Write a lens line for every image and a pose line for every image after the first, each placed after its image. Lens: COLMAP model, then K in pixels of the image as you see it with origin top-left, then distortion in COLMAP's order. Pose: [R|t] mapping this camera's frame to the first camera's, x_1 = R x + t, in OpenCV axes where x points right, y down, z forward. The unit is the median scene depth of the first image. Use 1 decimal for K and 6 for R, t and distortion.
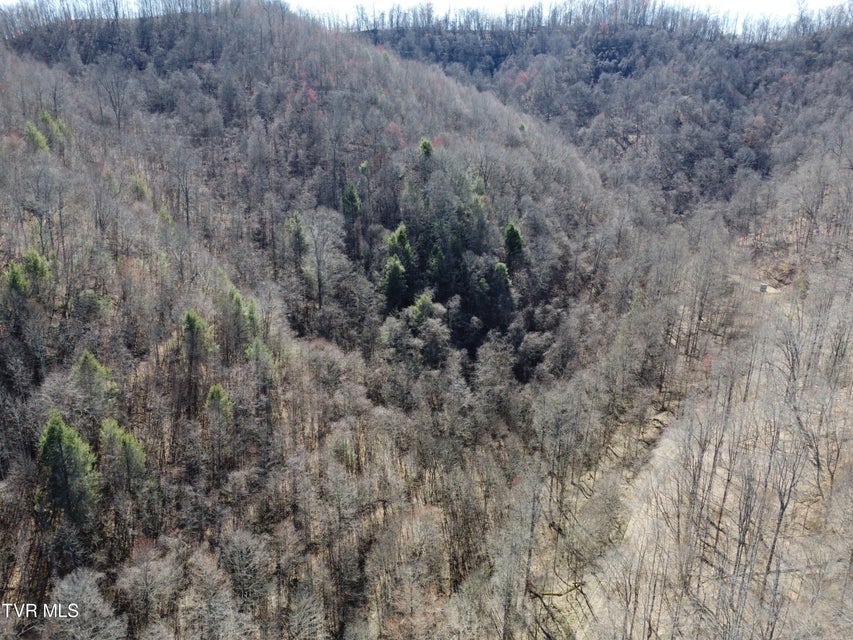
lens RADIAL K [[641.2, 0, 428.7], [0, 641.2, 324.1], [0, 0, 1]] dist [0.001631, -0.005703]
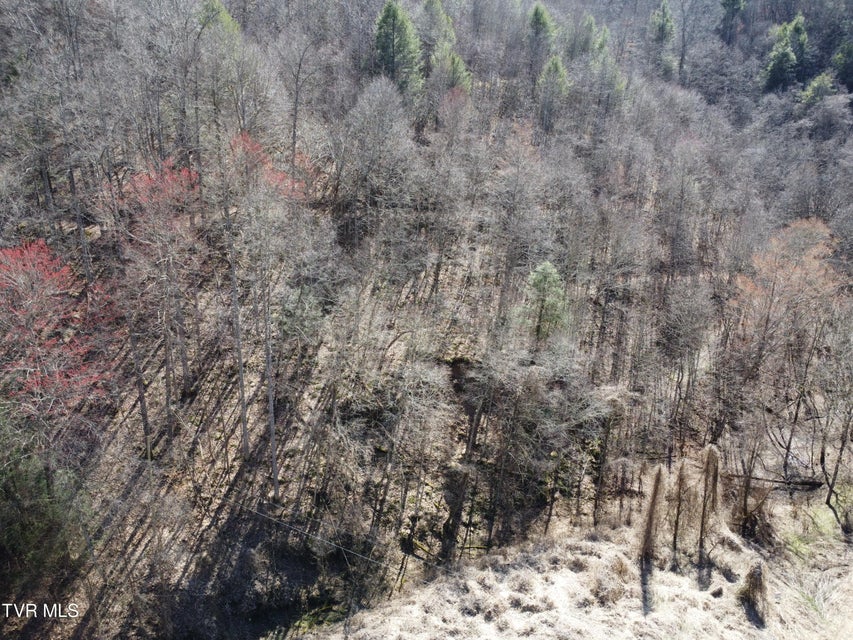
lens RADIAL K [[641.2, 0, 428.7], [0, 641.2, 324.1], [0, 0, 1]] dist [0.001631, -0.005703]
pose [[0.871220, 0.159497, -0.464259, -0.013494], [-0.167024, 0.985631, 0.025182, 0.297741], [0.461605, 0.055603, 0.885341, 0.111773]]
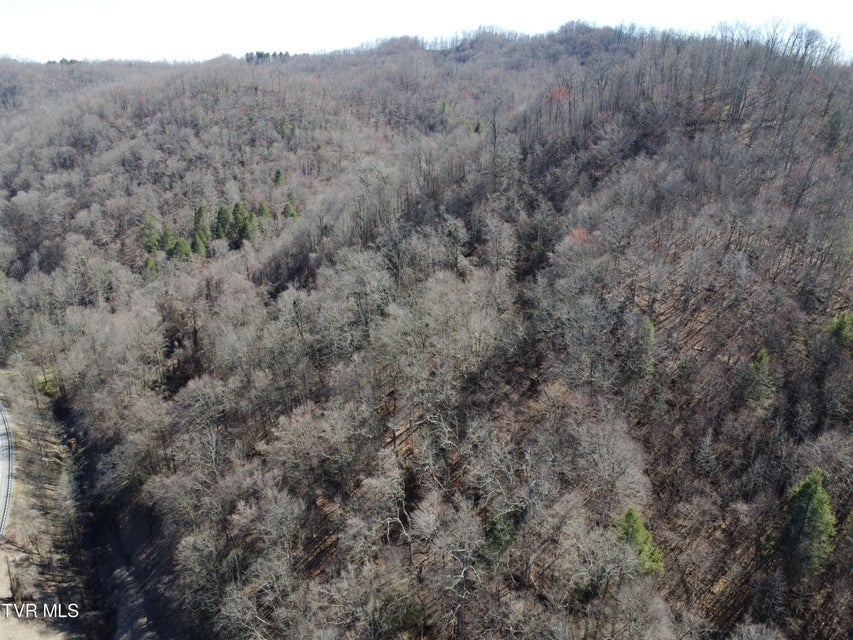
lens RADIAL K [[641.2, 0, 428.7], [0, 641.2, 324.1], [0, 0, 1]] dist [0.001631, -0.005703]
pose [[0.376936, 0.306167, -0.874174, -0.004395], [-0.327468, 0.926887, 0.183428, -0.029993], [0.866420, 0.217123, 0.449637, -0.012316]]
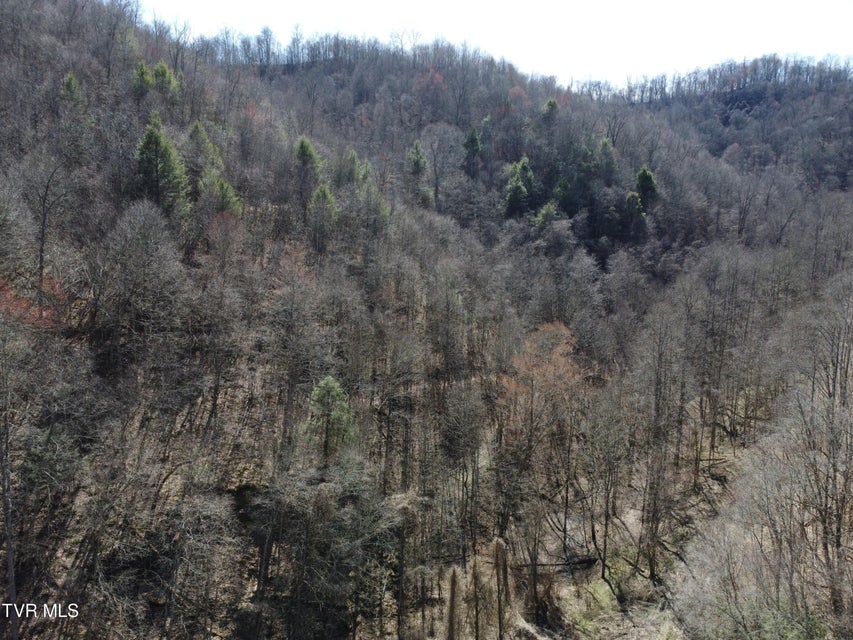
lens RADIAL K [[641.2, 0, 428.7], [0, 641.2, 324.1], [0, 0, 1]] dist [0.001631, -0.005703]
pose [[0.984148, 0.025811, -0.175461, -0.009306], [-0.059943, 0.979538, -0.192126, 0.298650], [0.166912, 0.199598, 0.965557, 0.112004]]
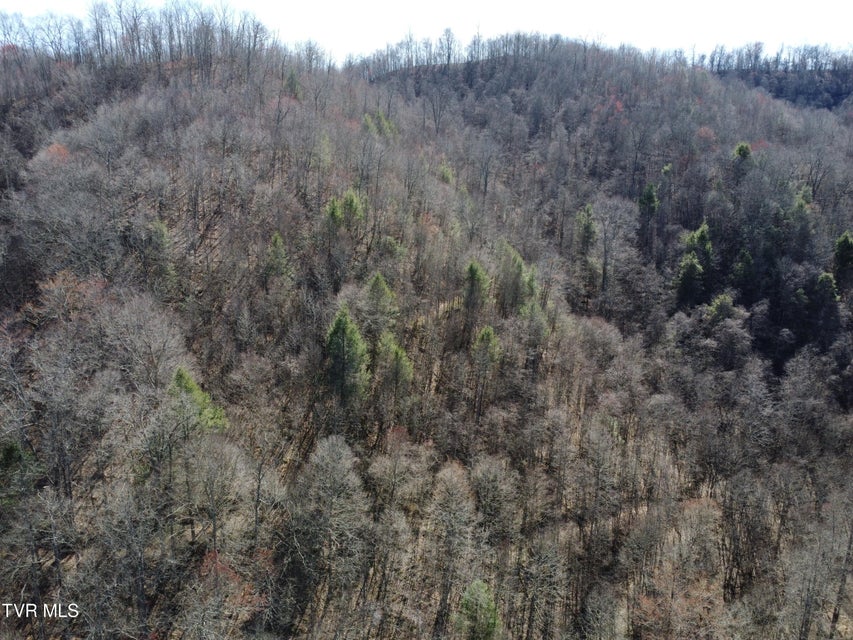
lens RADIAL K [[641.2, 0, 428.7], [0, 641.2, 324.1], [0, 0, 1]] dist [0.001631, -0.005703]
pose [[0.902707, 0.104222, -0.417442, -0.000830], [-0.147638, 0.986343, -0.073005, 0.114301], [0.404132, 0.127532, 0.905766, 0.043220]]
